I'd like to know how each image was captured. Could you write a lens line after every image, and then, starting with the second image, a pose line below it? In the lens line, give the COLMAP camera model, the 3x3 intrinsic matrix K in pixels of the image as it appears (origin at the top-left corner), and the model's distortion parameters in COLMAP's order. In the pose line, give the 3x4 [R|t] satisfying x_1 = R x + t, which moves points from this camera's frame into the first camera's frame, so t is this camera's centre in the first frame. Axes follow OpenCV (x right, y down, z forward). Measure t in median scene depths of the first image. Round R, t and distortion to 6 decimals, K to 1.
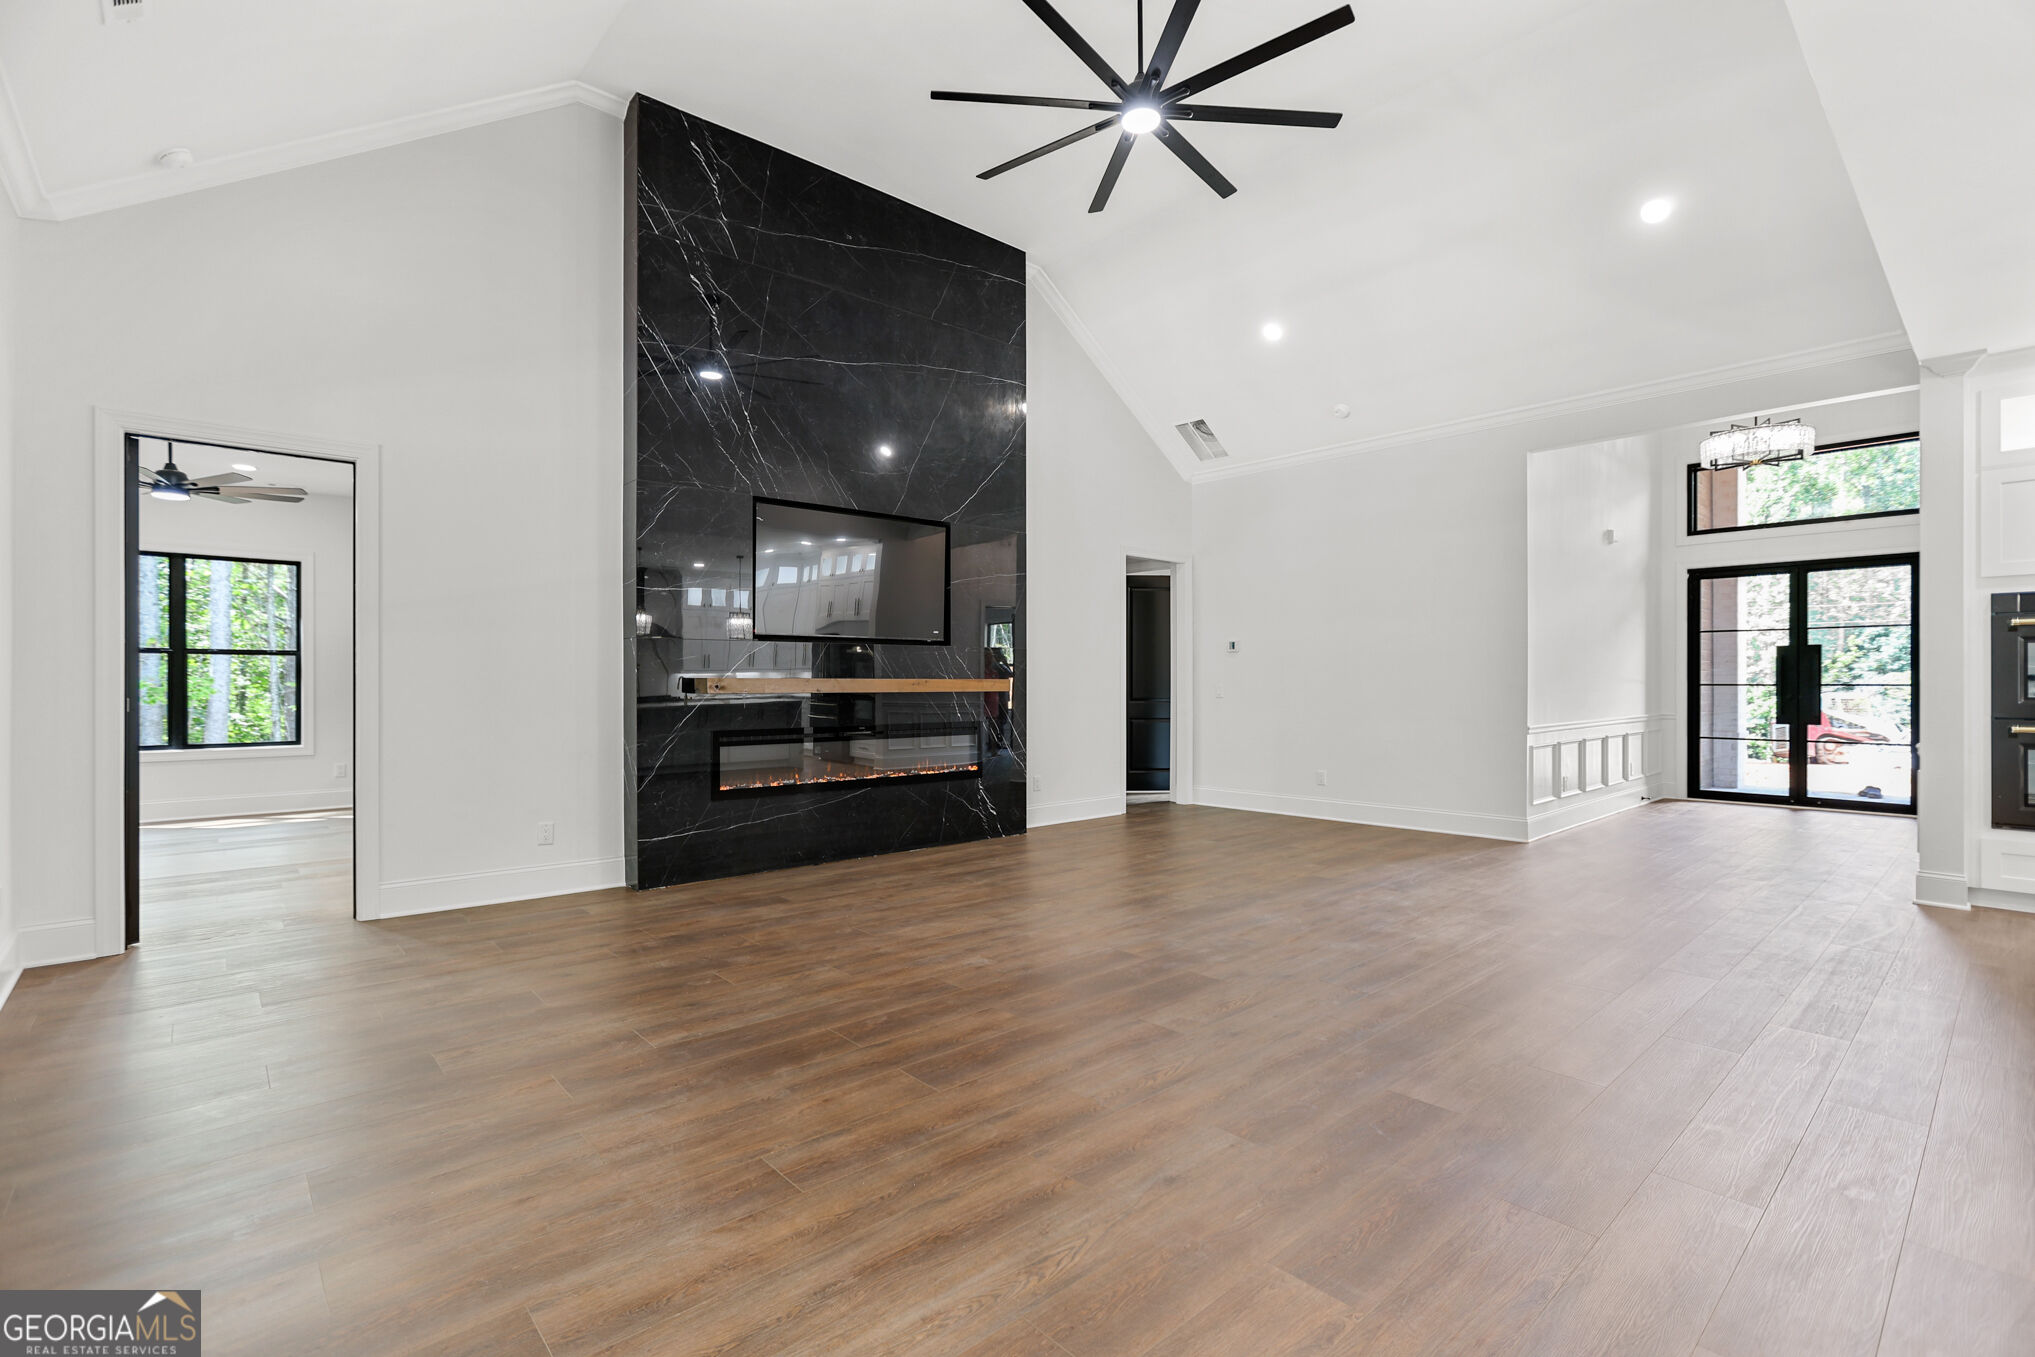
lens RADIAL K [[926.0, 0, 1017.5], [0, 926.0, 678.5], [0, 0, 1]] dist [-0.031052, 0.015893]
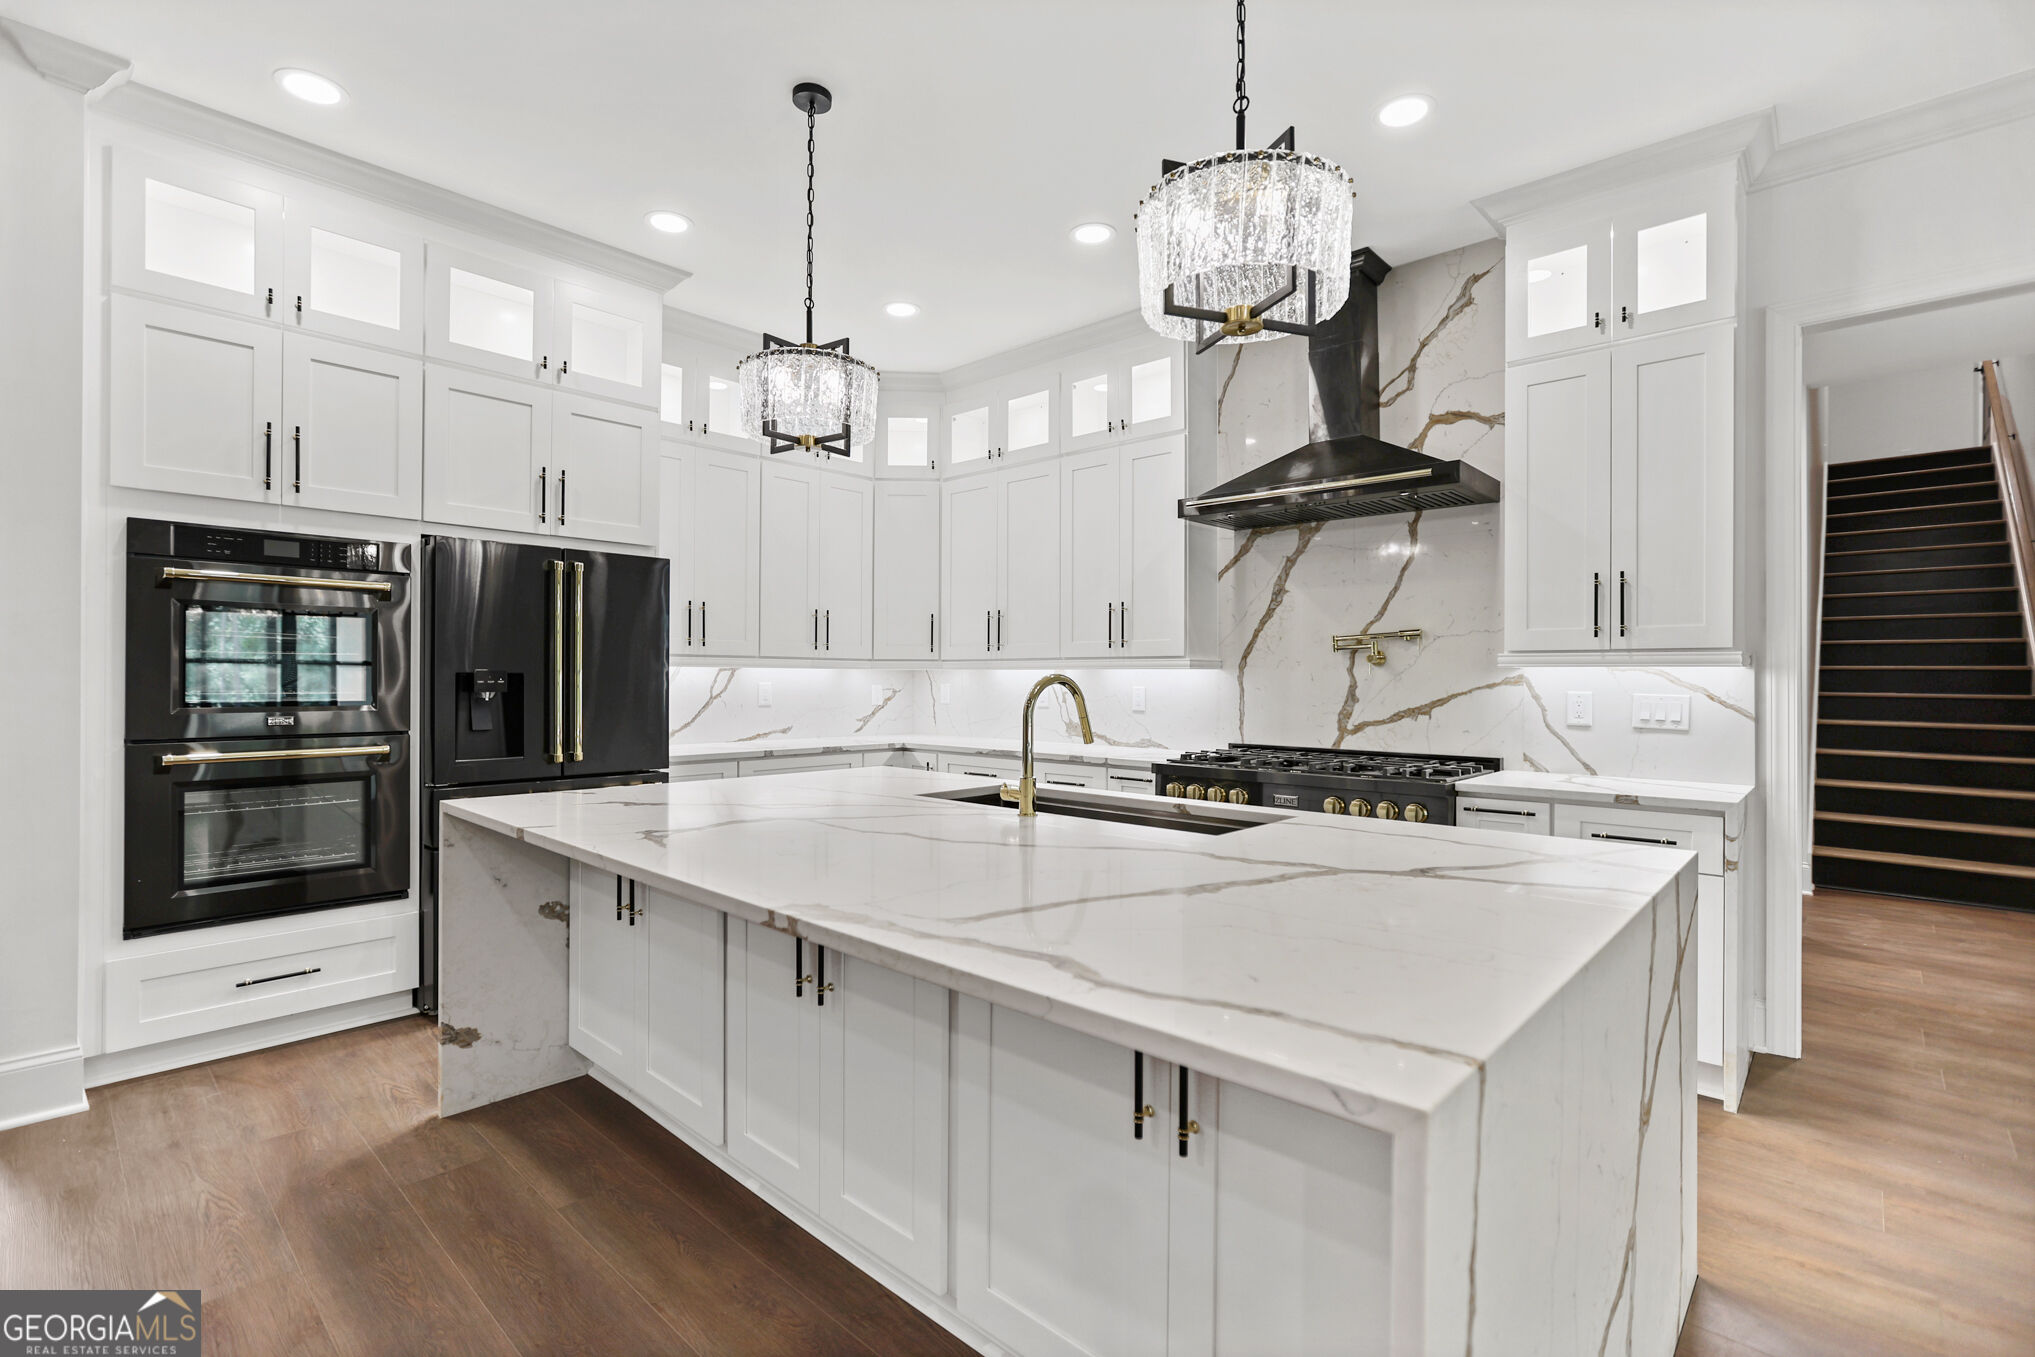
lens RADIAL K [[925.8, 0, 1007.7], [0, 925.8, 675.9], [0, 0, 1]] dist [-0.042574, 0.023111]
pose [[-0.088147, 0.005172, 0.996094, 0.392295], [-0.008202, 0.999949, -0.005918, 0.001614], [-0.996074, -0.008691, -0.088100, 0.428713]]
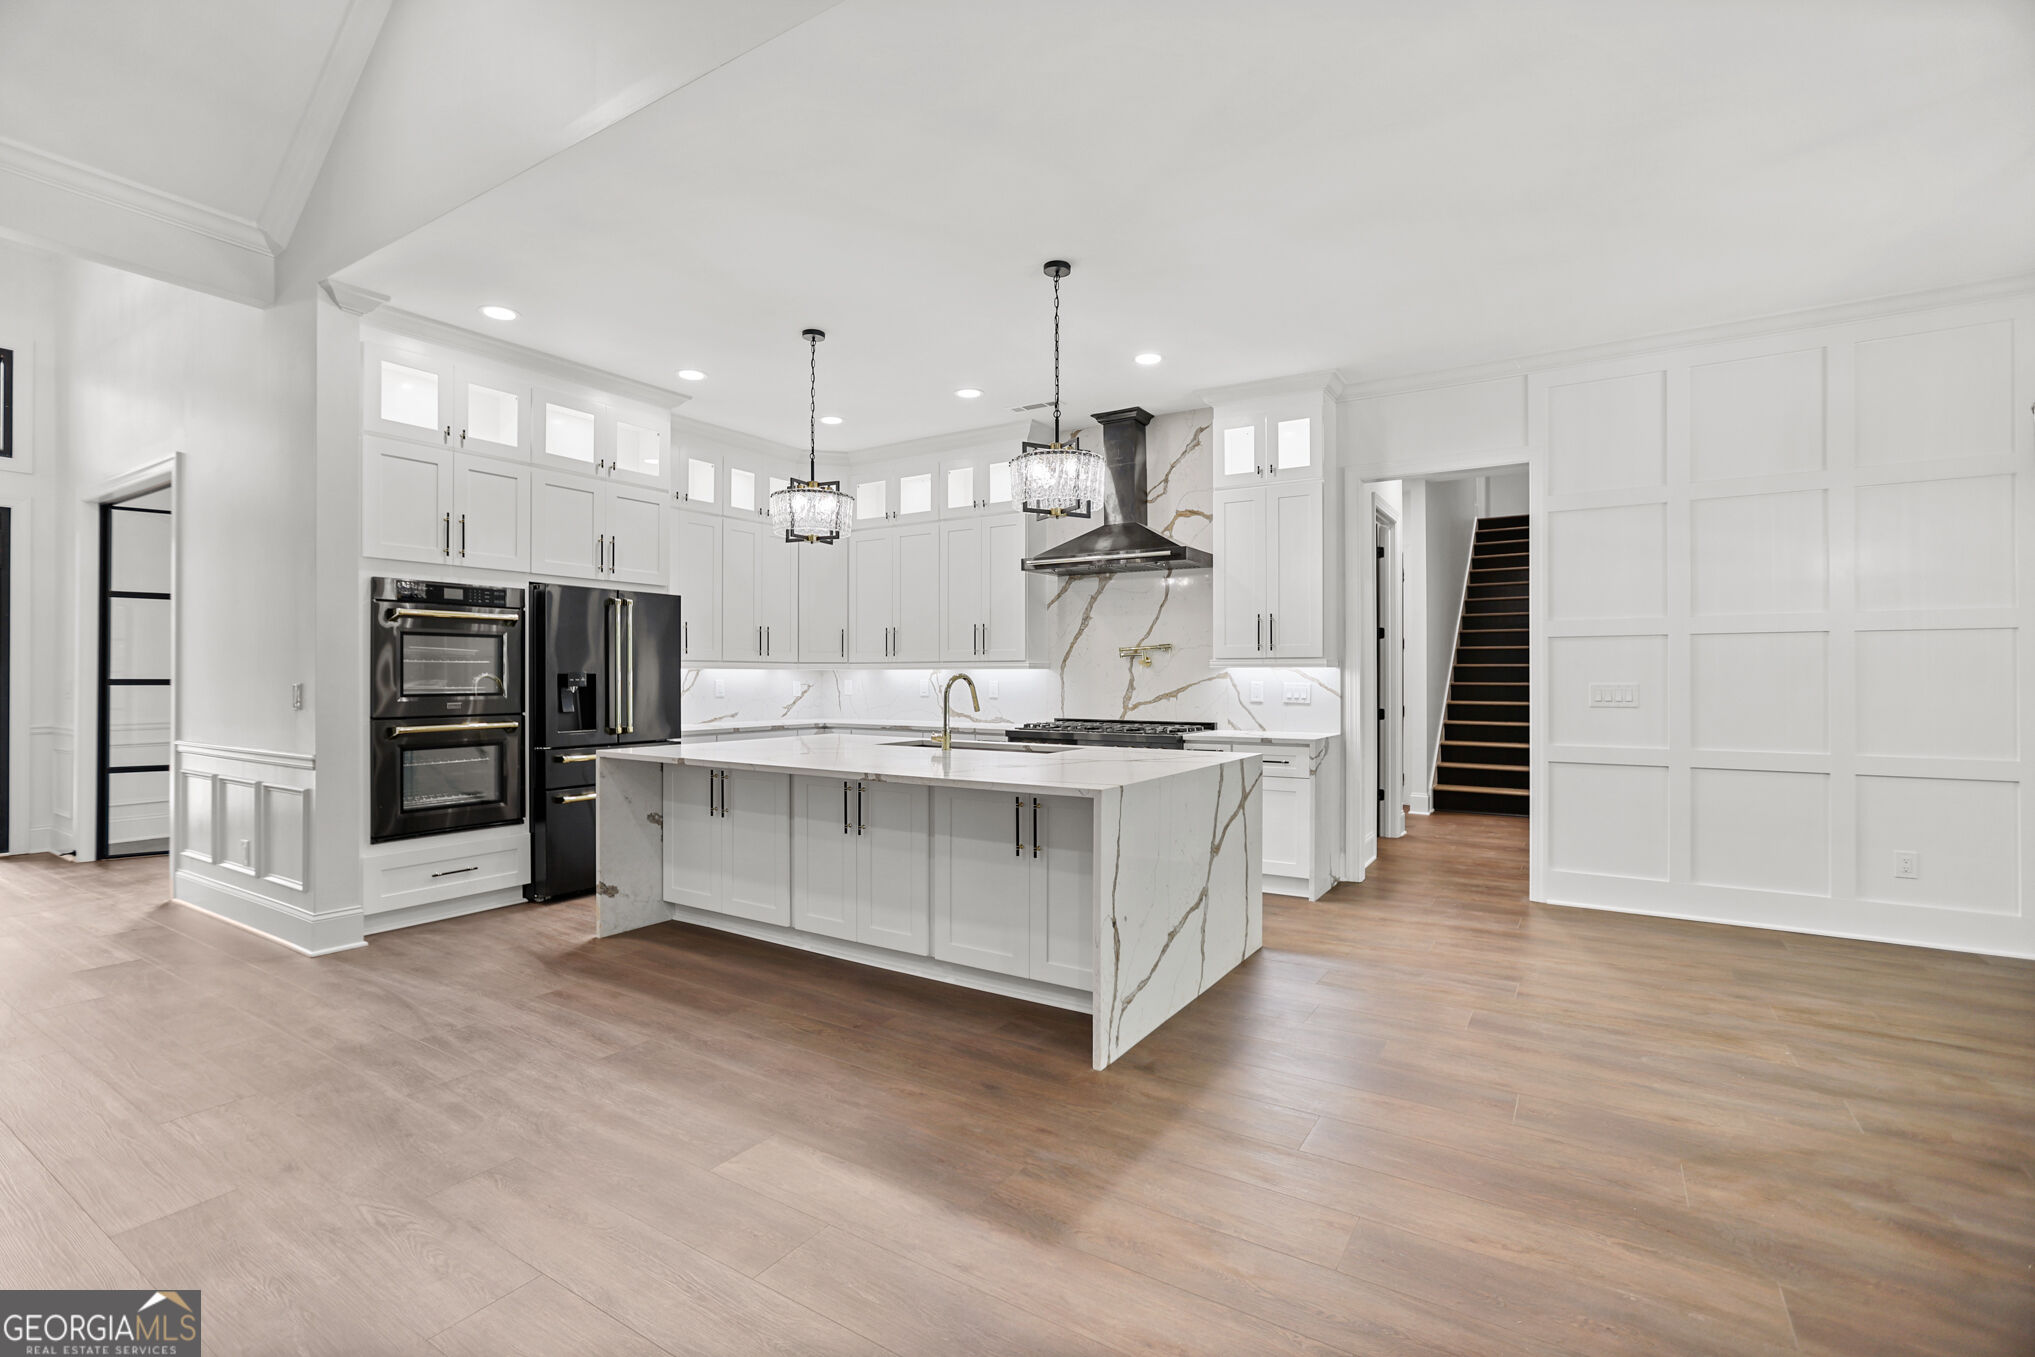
lens RADIAL K [[925.8, 0, 1007.7], [0, 925.8, 675.9], [0, 0, 1]] dist [-0.042574, 0.023111]
pose [[-0.265565, 0.002648, 0.964089, 0.054734], [-0.002722, 0.999990, -0.003497, 0.002797], [-0.964089, -0.003553, -0.265555, 0.536923]]
